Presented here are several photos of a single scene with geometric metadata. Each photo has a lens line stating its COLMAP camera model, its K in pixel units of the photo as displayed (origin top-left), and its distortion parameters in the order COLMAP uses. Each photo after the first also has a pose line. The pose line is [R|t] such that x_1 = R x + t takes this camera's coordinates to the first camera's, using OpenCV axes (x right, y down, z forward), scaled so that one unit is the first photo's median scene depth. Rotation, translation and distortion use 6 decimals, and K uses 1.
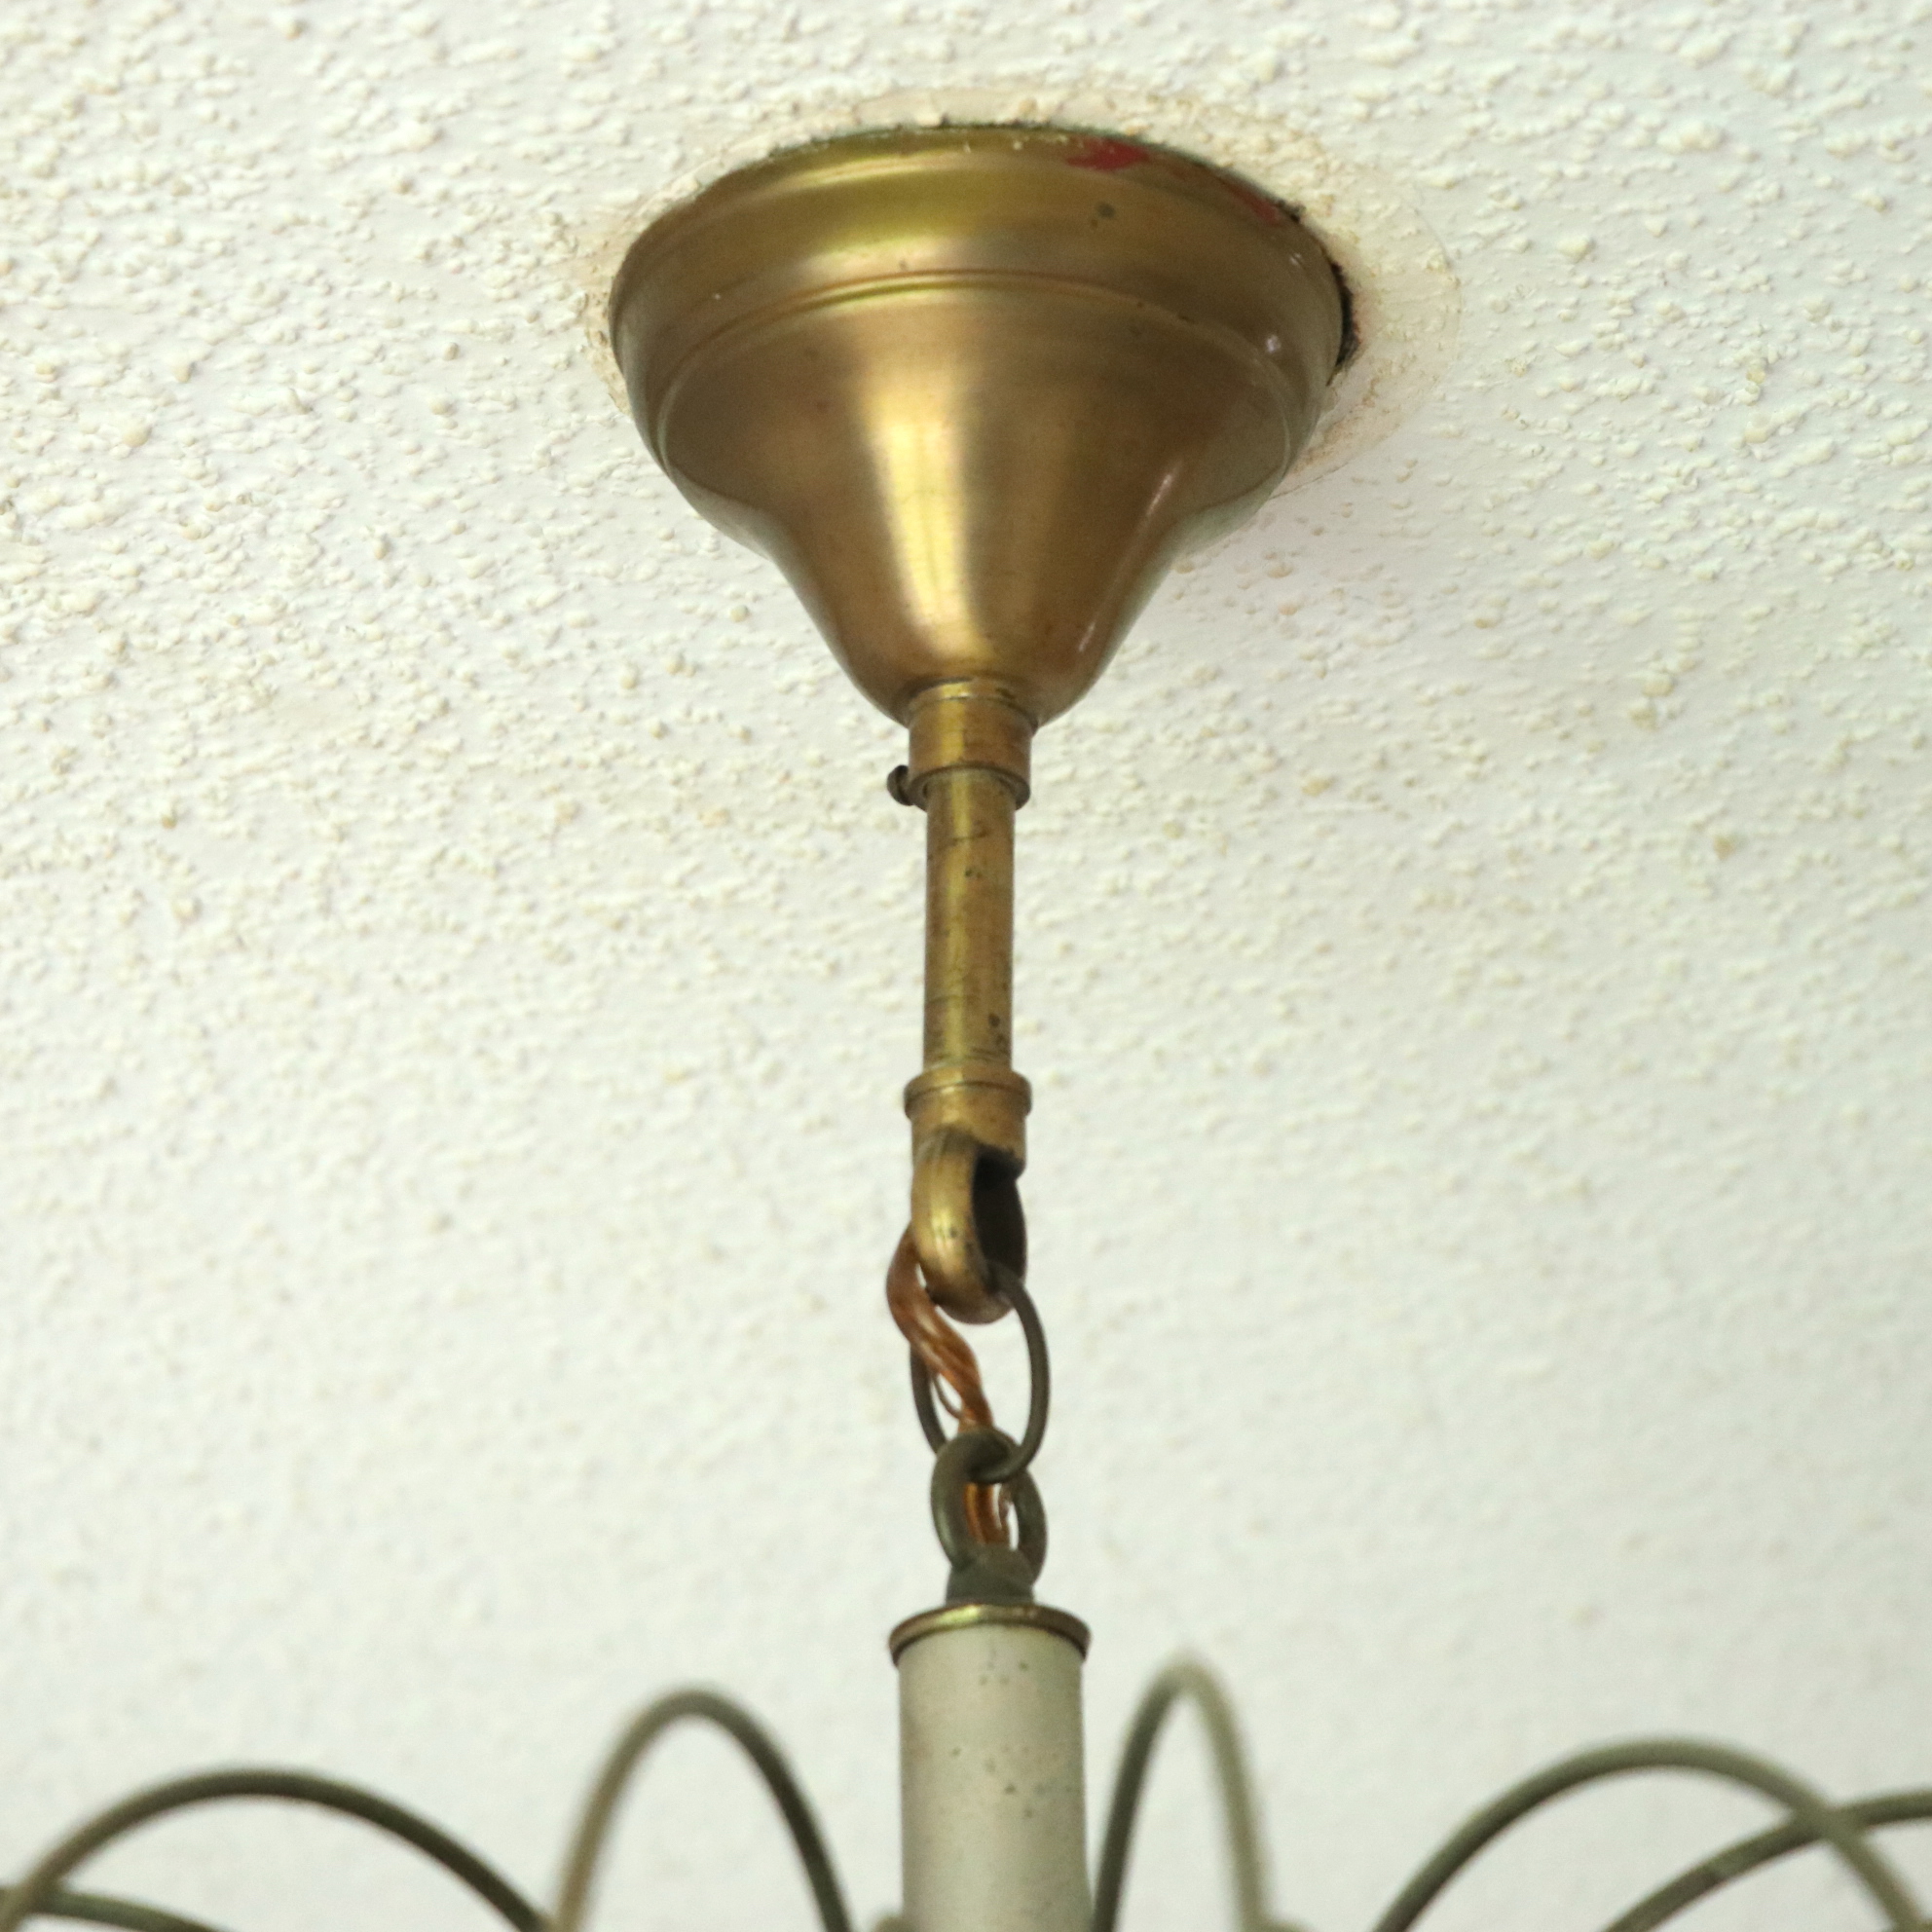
lens RADIAL K [[6807.1, 0, 966.2], [0, 6807.1, 966.5], [0, 0, 1]] dist [0.234768, 0.000000]
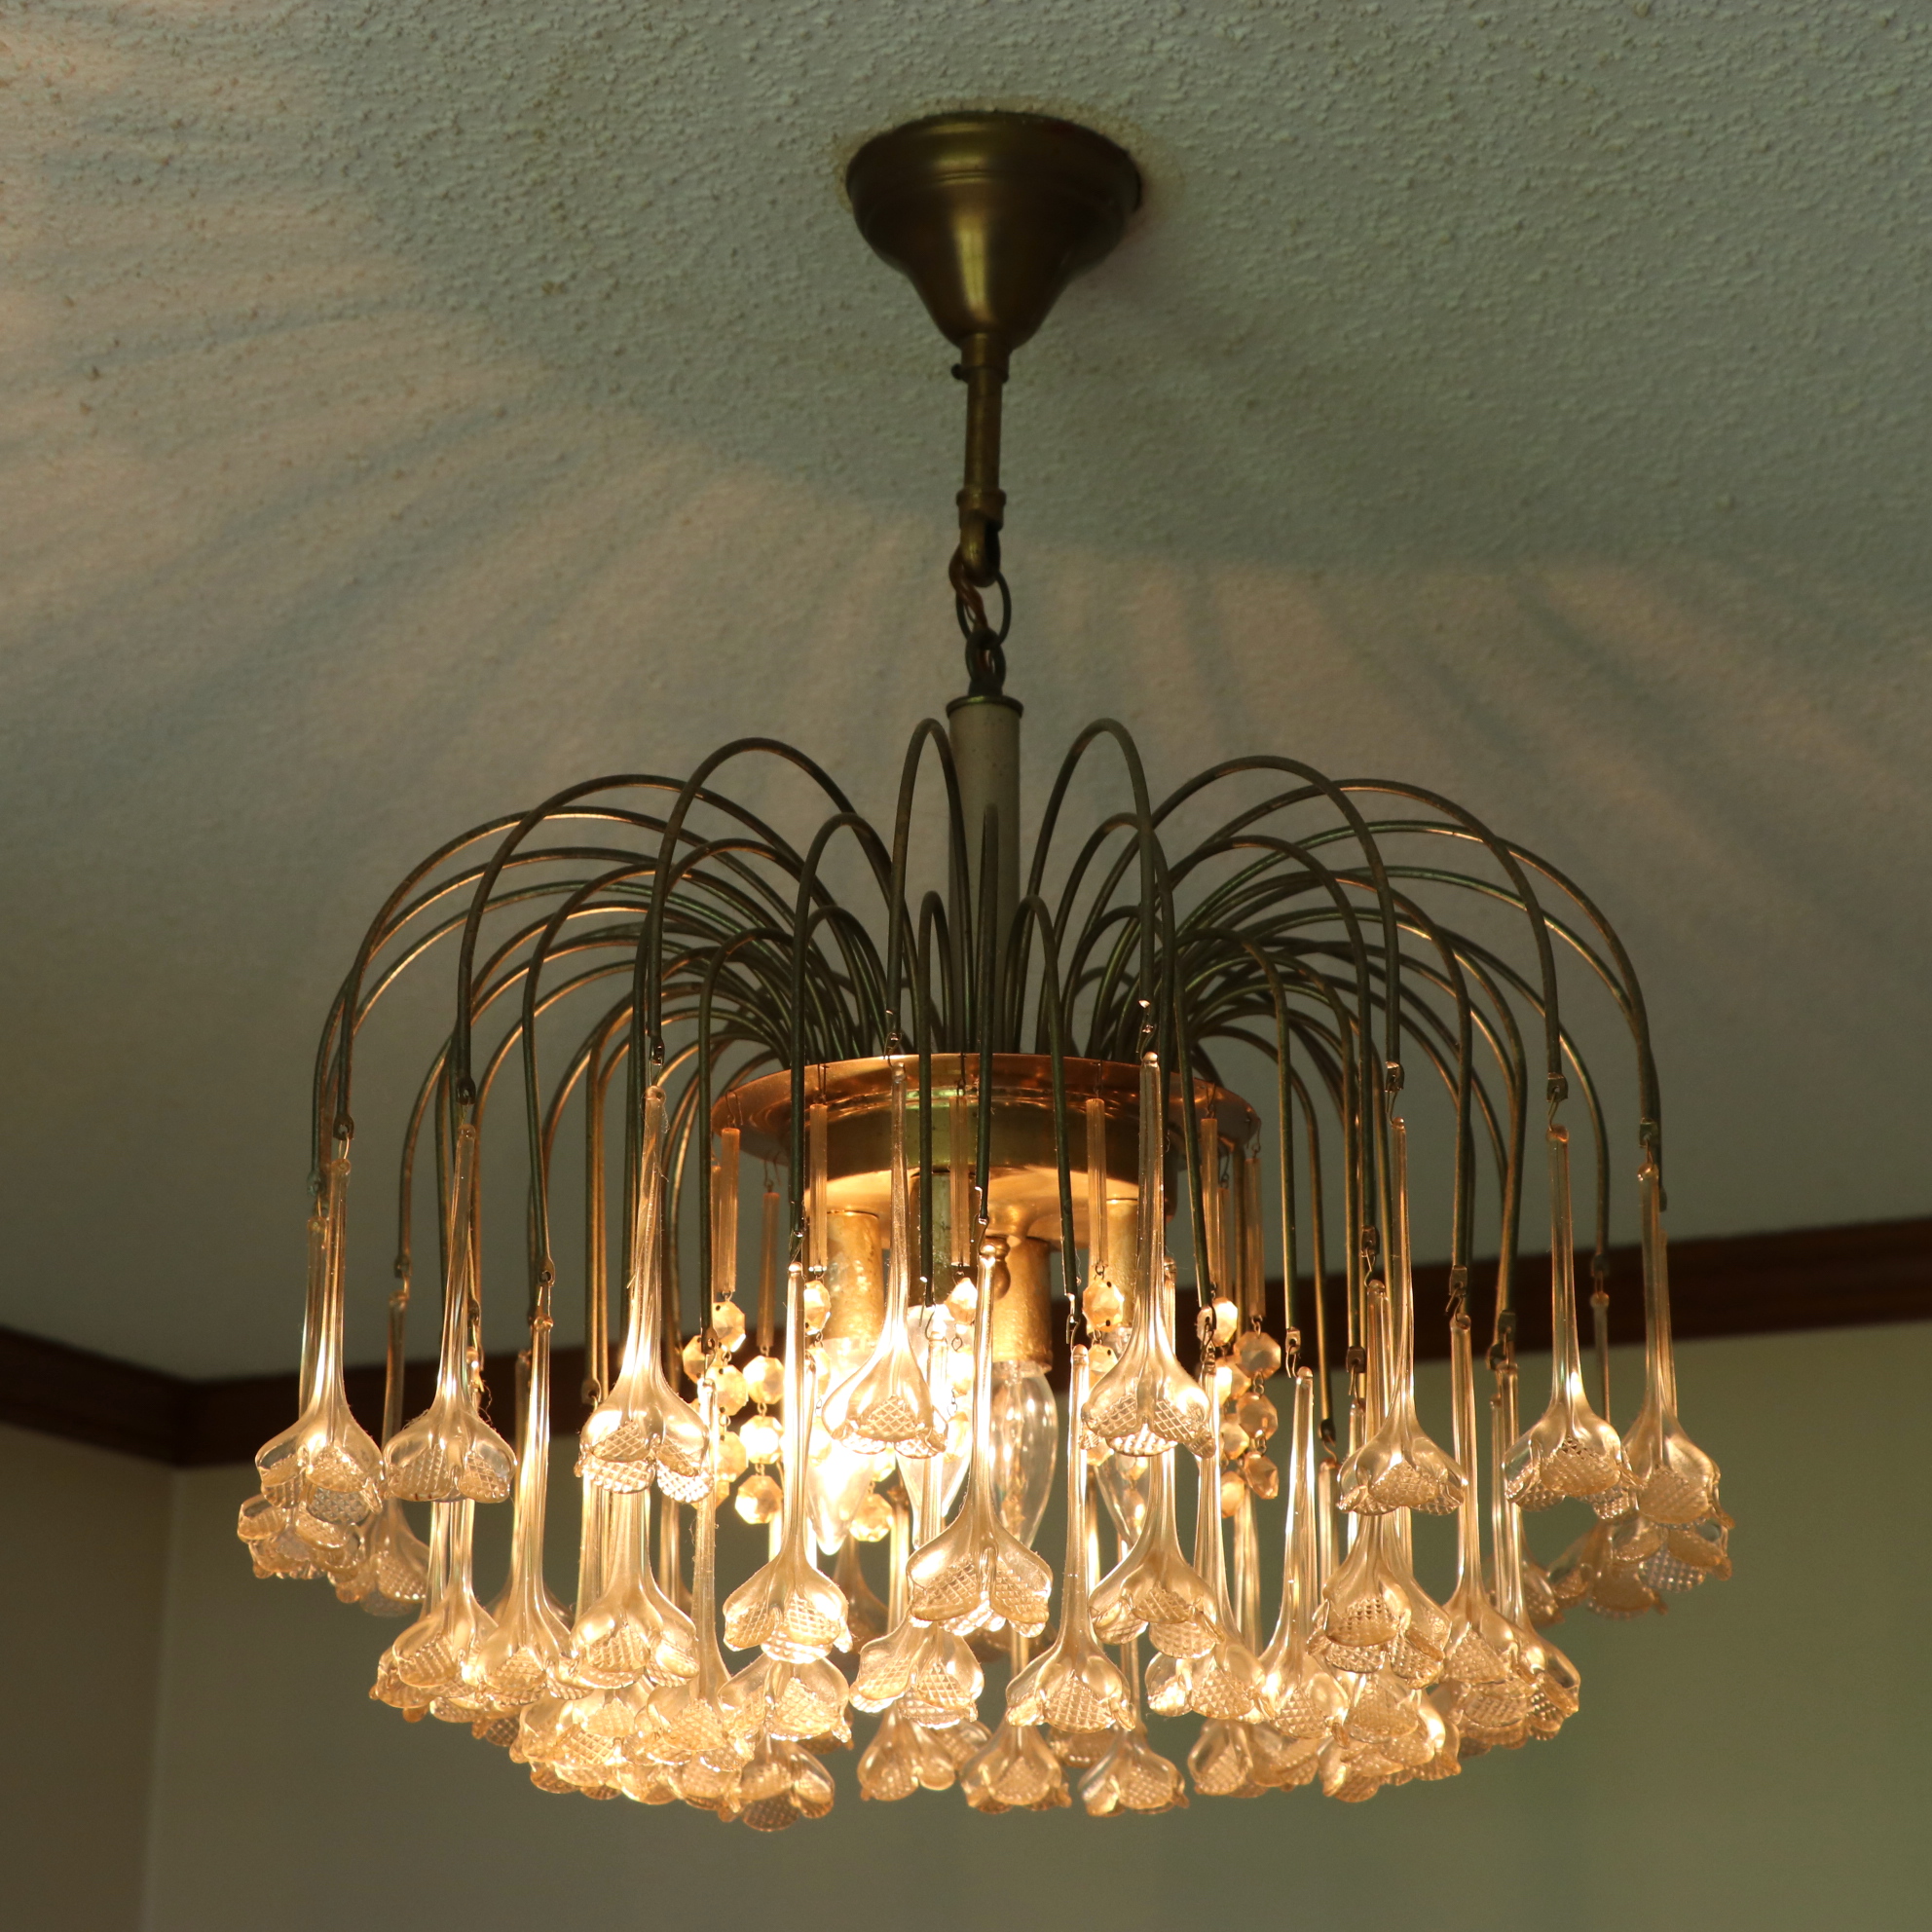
lens RADIAL K [[3861.9, 0, 966.3], [0, 3861.9, 965.4], [0, 0, 1]] dist [-0.022213, 0.000000]
pose [[0.993474, 0.049366, 0.102818, -0.142418], [-0.065093, 0.985655, 0.155717, -0.032566], [-0.093656, -0.161393, 0.982436, -0.445915]]
